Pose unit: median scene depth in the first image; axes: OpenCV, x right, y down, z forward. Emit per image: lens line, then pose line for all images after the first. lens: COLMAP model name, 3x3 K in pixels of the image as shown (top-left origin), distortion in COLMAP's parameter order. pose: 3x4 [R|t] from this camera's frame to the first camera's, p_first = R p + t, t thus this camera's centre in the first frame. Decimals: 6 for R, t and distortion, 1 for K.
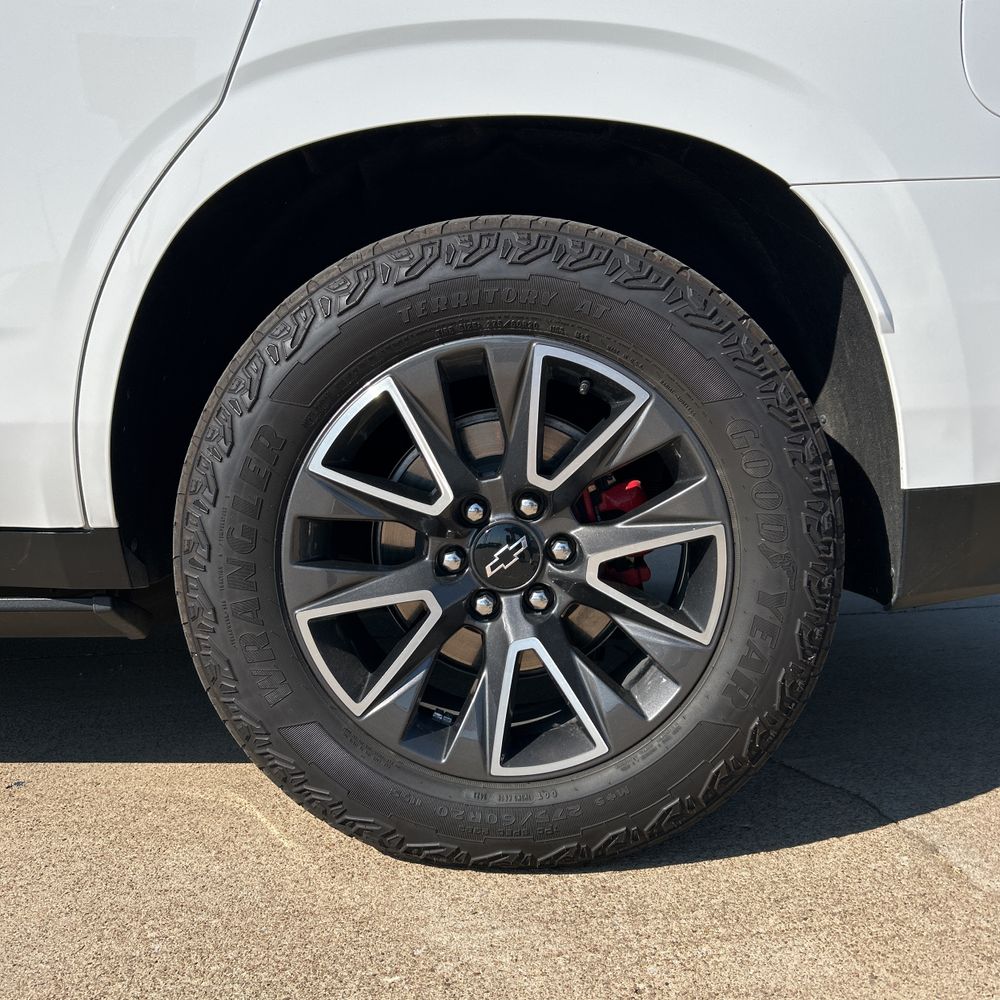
lens RADIAL K [[1016.0, 0, 495.9], [0, 1016.0, 495.2], [0, 0, 1]] dist [0.028730, 0.000000]
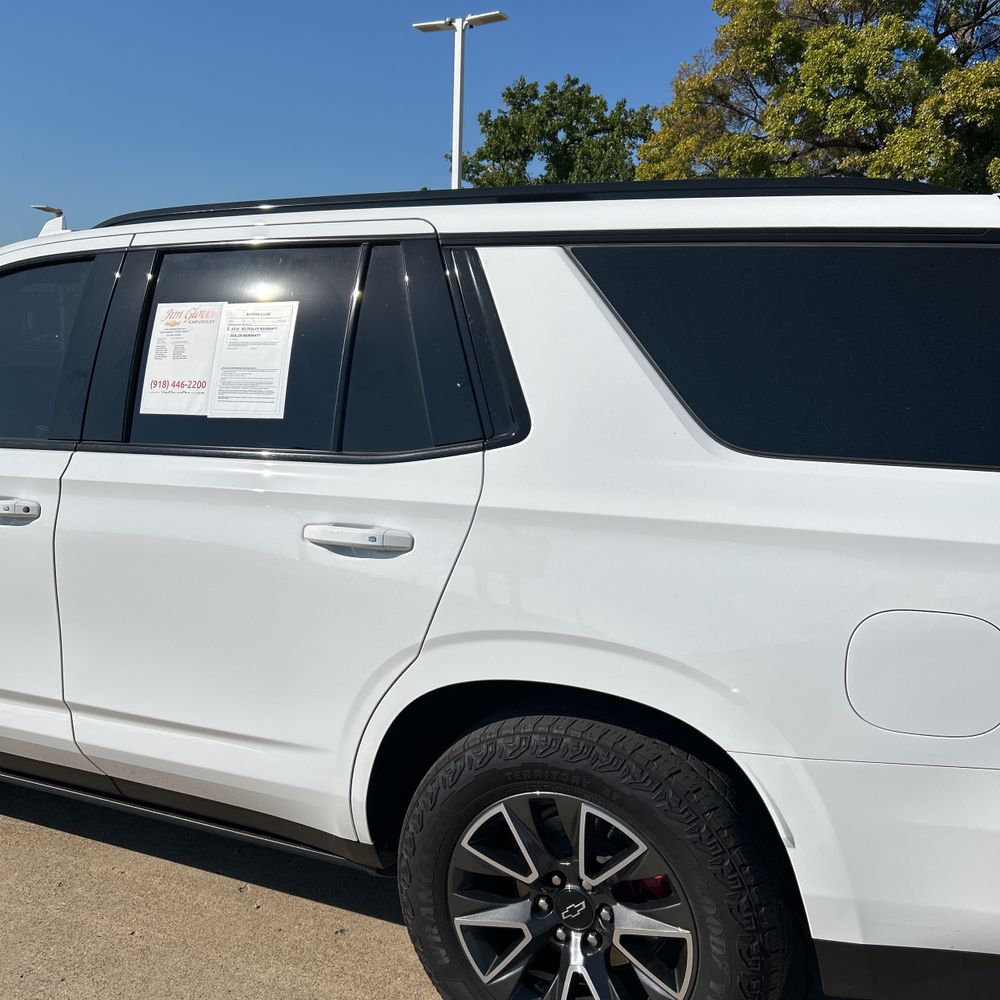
lens RADIAL K [[1016.0, 0, 500.5], [0, 1016.0, 496.6], [0, 0, 1]] dist [0.028730, 0.000000]
pose [[0.912203, 0.067565, -0.404129, 0.552560], [-0.046867, 0.997043, 0.060904, -0.739372], [0.407049, -0.036617, 0.912672, -0.566079]]
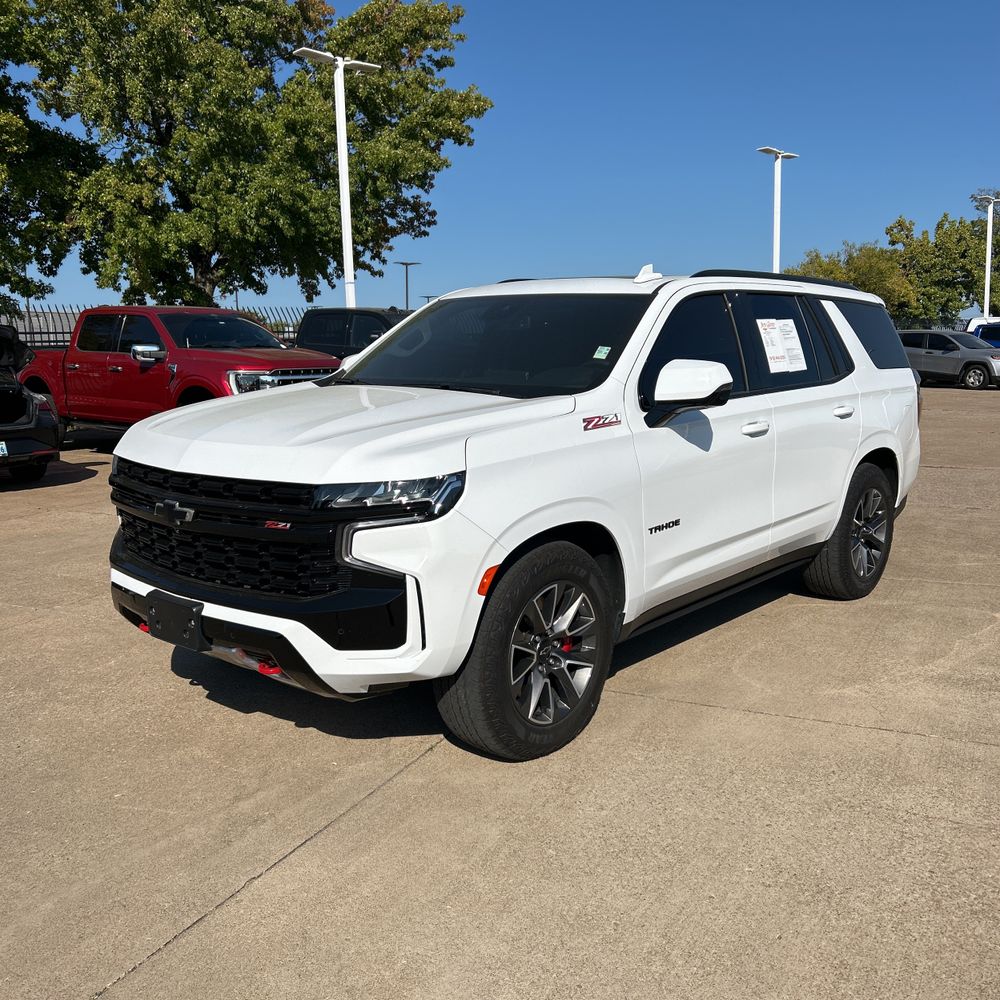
lens RADIAL K [[1016.0, 0, 495.6], [0, 1016.0, 506.2], [0, 0, 1]] dist [0.028730, 0.000000]
pose [[0.640479, -0.133750, 0.756239, -4.917058], [0.102033, 0.990808, 0.088822, -0.692481], [-0.761167, 0.020273, 0.648239, -0.833918]]
